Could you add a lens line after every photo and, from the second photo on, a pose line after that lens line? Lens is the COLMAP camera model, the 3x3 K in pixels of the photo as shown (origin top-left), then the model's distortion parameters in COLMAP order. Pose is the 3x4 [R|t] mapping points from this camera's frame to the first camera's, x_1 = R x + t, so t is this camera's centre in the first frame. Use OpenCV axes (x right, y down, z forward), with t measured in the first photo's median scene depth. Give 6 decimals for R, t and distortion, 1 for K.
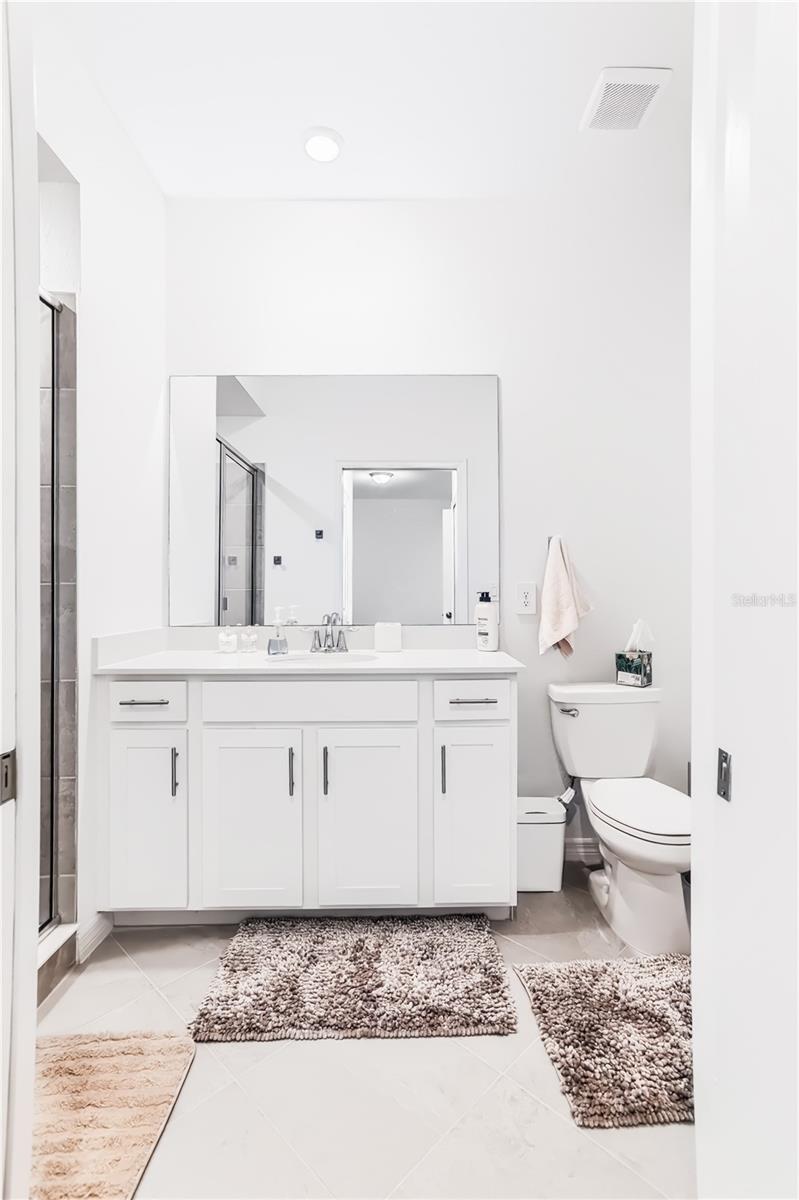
lens RADIAL K [[573.4, 0, 399.5], [0, 573.4, 600.0], [0, 0, 1]] dist [-0.000248, 0.000236]
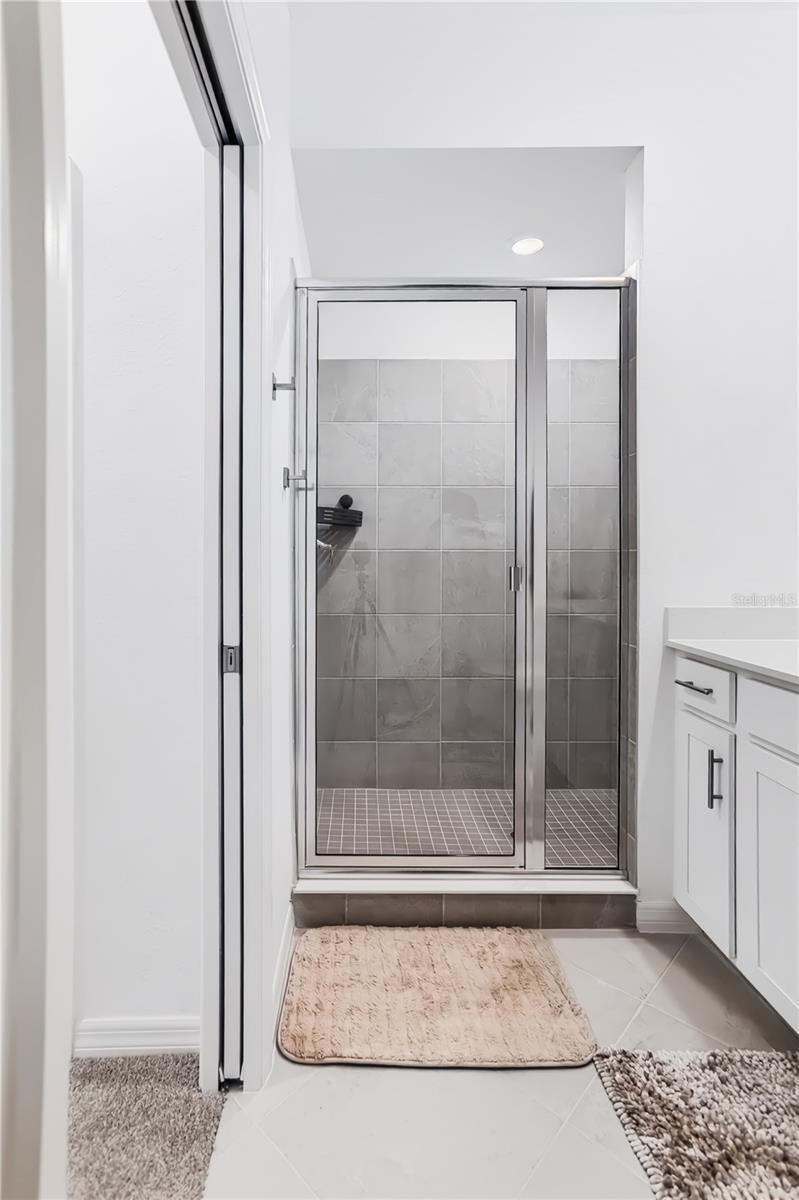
lens RADIAL K [[596.9, 0, 396.9], [0, 596.9, 560.0], [0, 0, 1]] dist [-0.000721, -0.000096]
pose [[-0.024948, 0.005227, -0.999675, 0.490291], [-0.022389, 0.999733, 0.005786, -0.009049], [0.999438, 0.022526, -0.024824, 0.592850]]
